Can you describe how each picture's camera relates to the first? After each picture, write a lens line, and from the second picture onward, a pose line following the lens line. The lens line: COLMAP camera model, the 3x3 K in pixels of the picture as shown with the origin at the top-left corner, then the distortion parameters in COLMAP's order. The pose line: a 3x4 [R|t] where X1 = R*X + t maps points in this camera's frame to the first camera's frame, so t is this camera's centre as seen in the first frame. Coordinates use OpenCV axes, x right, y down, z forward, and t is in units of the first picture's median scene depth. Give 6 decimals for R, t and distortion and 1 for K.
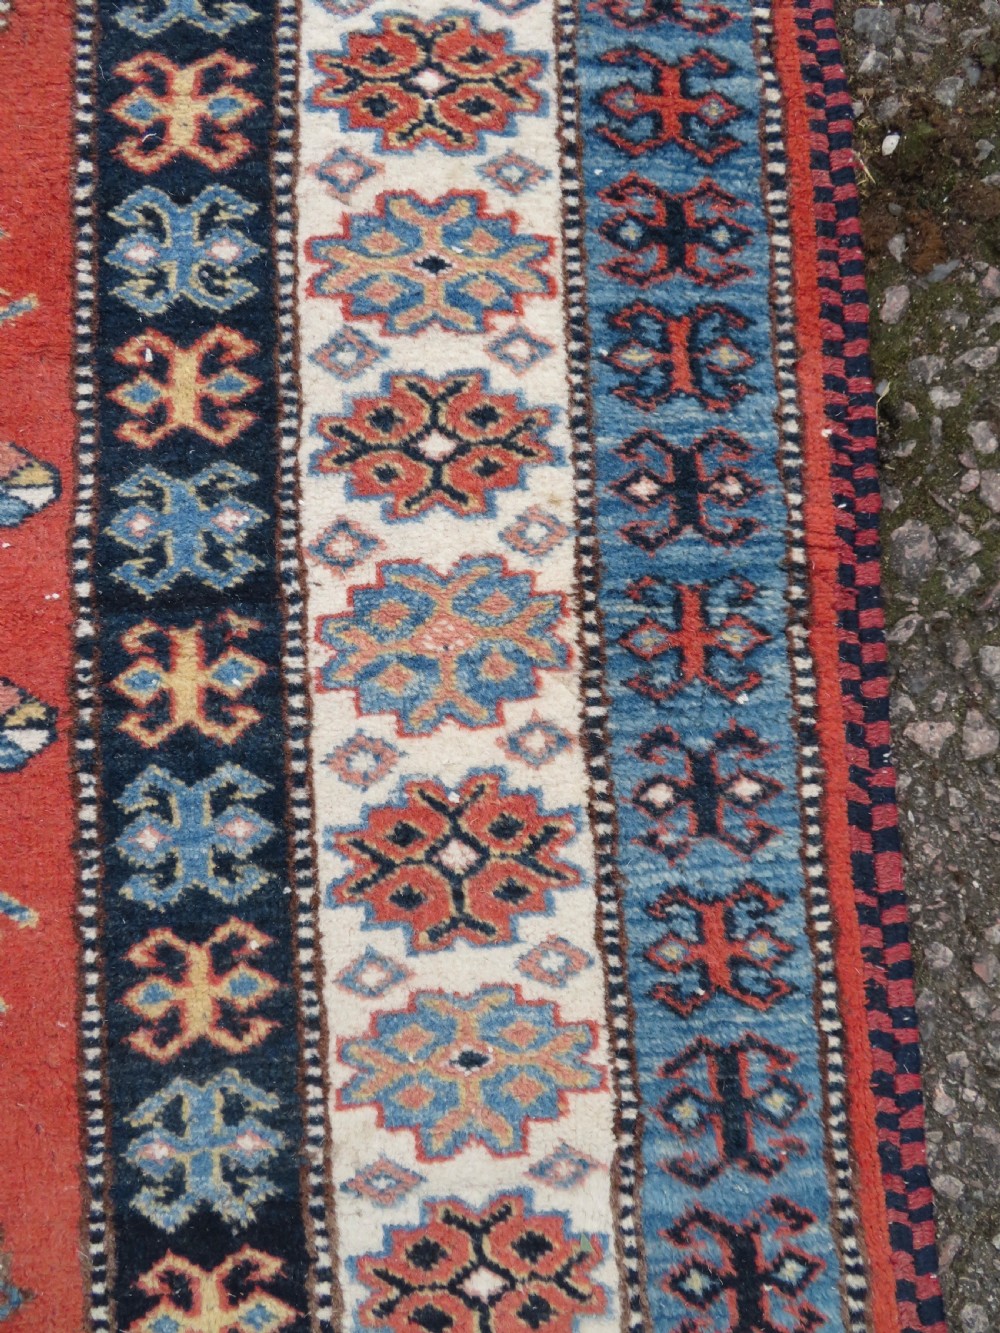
lens RADIAL K [[978.0, 0, 552.0], [0, 978.0, 656.6], [0, 0, 1]] dist [-0.013103, 0.003382]
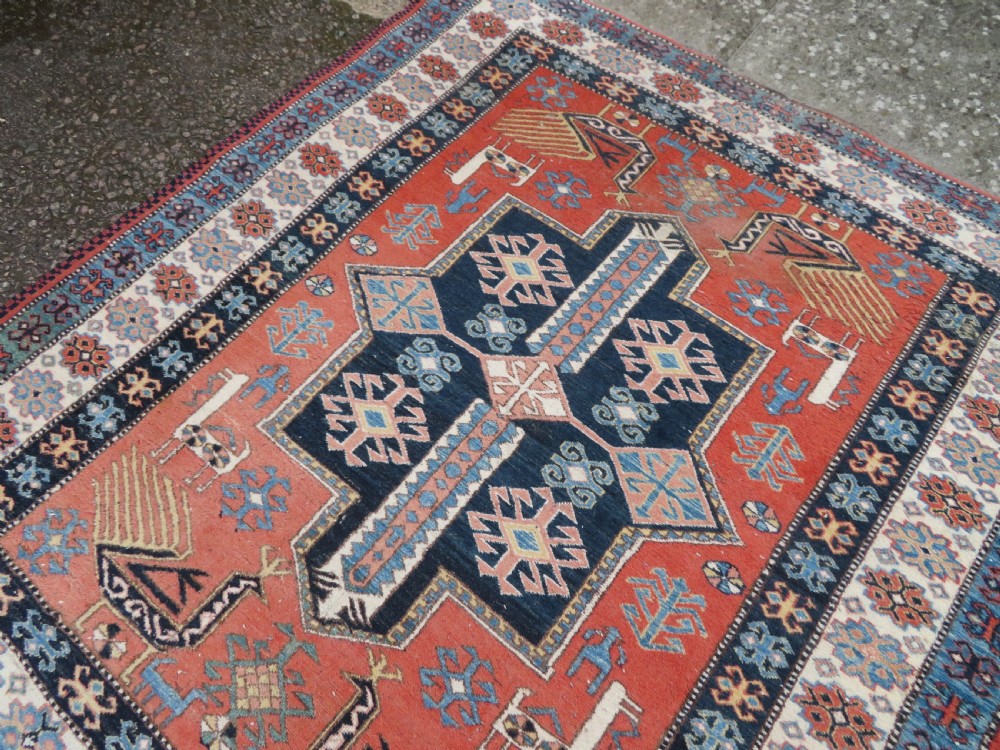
lens RADIAL K [[733.7, 0, 492.9], [0, 733.7, 369.0], [0, 0, 1]] dist [-0.013103, 0.003382]
pose [[0.754328, 0.552839, -0.354060, -0.668111], [-0.647854, 0.714089, -0.265259, 0.698815], [0.106185, 0.429471, 0.896816, -1.487187]]
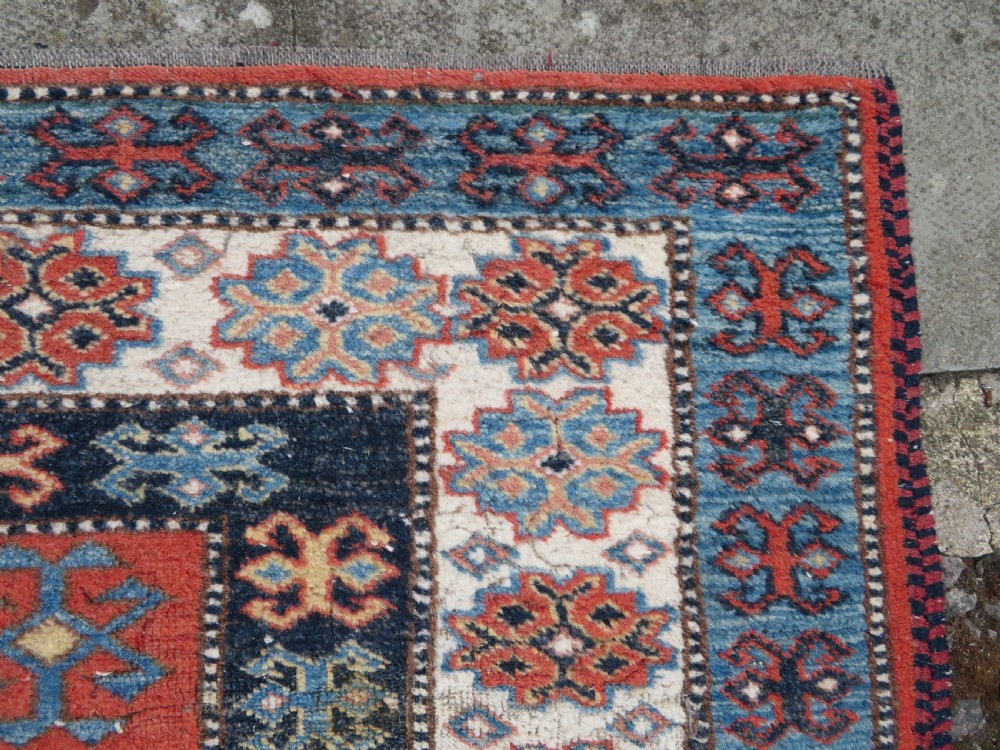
lens RADIAL K [[733.7, 0, 511.5], [0, 733.7, 350.9], [0, 0, 1]] dist [-0.013103, 0.003382]
pose [[0.997647, 0.015379, 0.066810, -0.264622], [-0.017328, 0.999438, 0.028694, -1.723880], [-0.066331, -0.029784, 0.997353, 0.350878]]
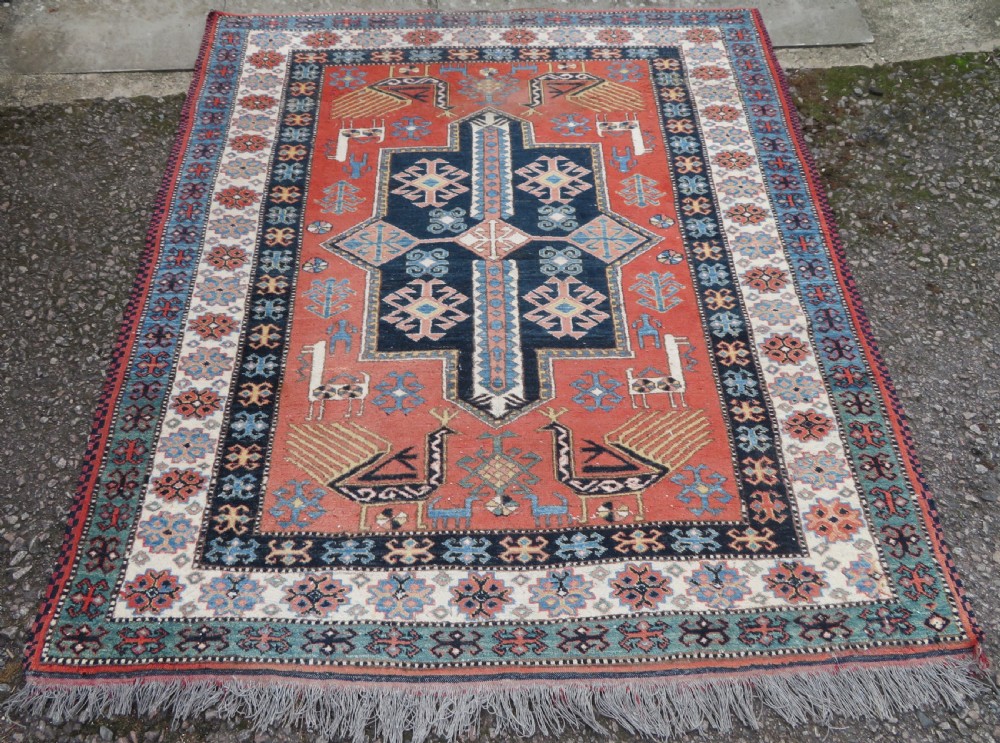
lens RADIAL K [[733.7, 0, 486.8], [0, 733.7, 372.7], [0, 0, 1]] dist [-0.013103, 0.003382]
pose [[0.999394, -0.006736, -0.034163, -1.399630], [-0.007849, 0.912283, -0.409486, 2.195522], [0.033925, 0.409506, 0.911677, -2.292724]]
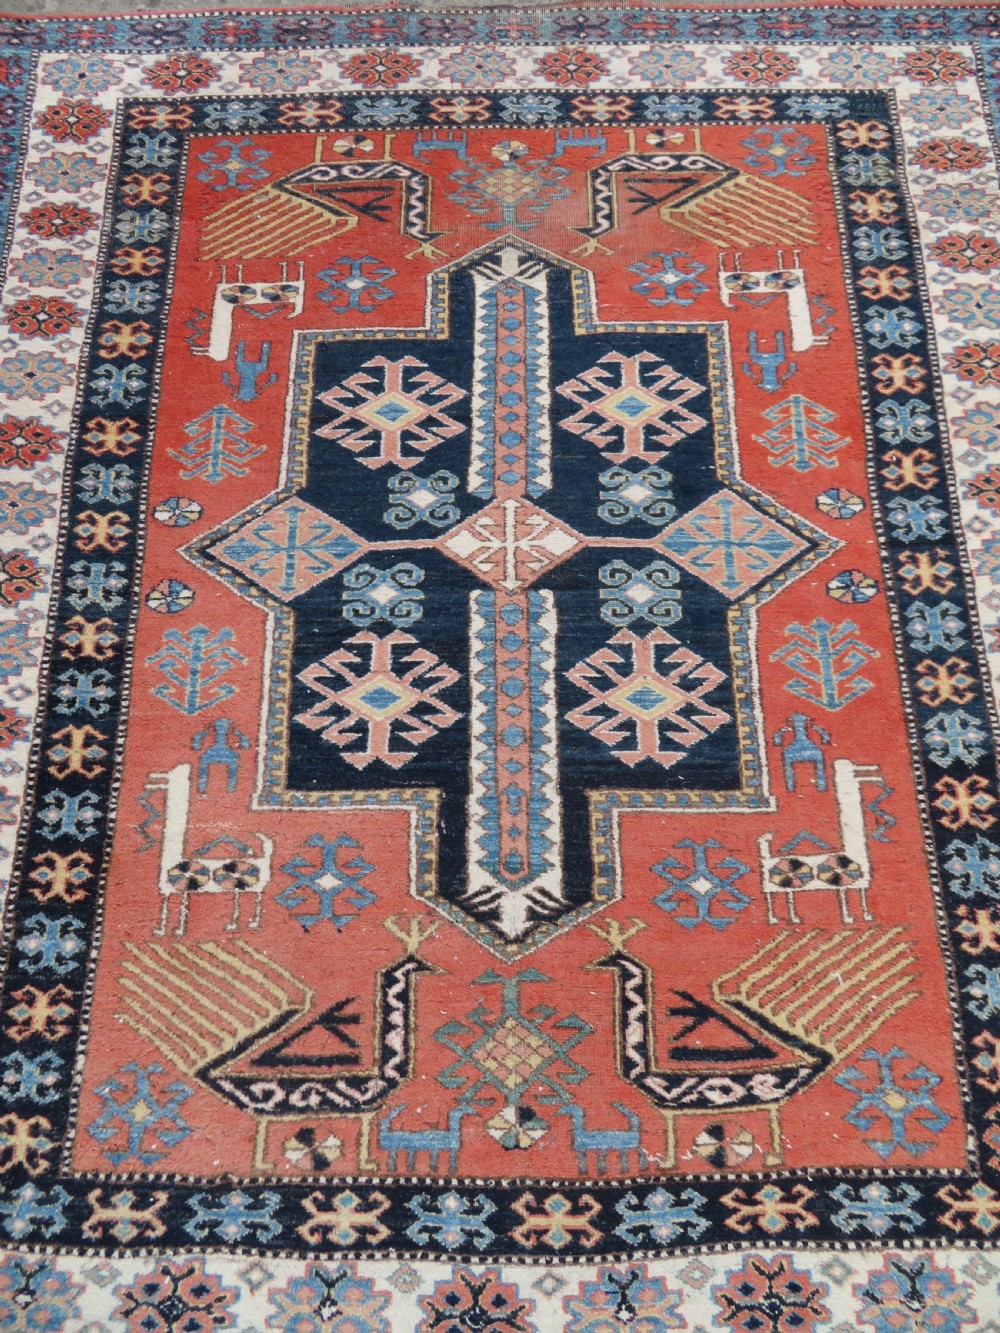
lens RADIAL K [[978.0, 0, 508.2], [0, 978.0, 670.0], [0, 0, 1]] dist [-0.013103, 0.003382]
pose [[0.998744, 0.011235, -0.048825, -1.367859], [-0.020526, 0.980749, -0.194190, 0.821888], [0.045704, 0.194948, 0.979748, -1.595849]]
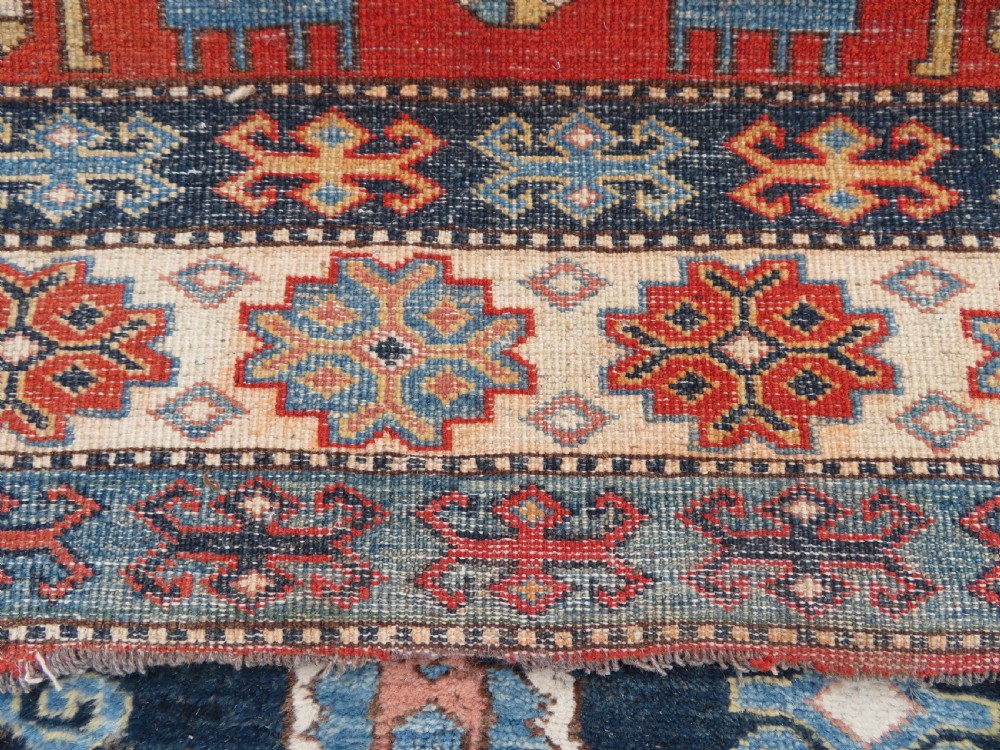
lens RADIAL K [[733.7, 0, 502.2], [0, 733.7, 375.8], [0, 0, 1]] dist [-0.013103, 0.003382]
pose [[0.994644, 0.093051, -0.045009, -1.430524], [-0.097360, 0.989632, -0.105596, -0.074159], [0.034717, 0.109412, 0.993390, 0.344046]]
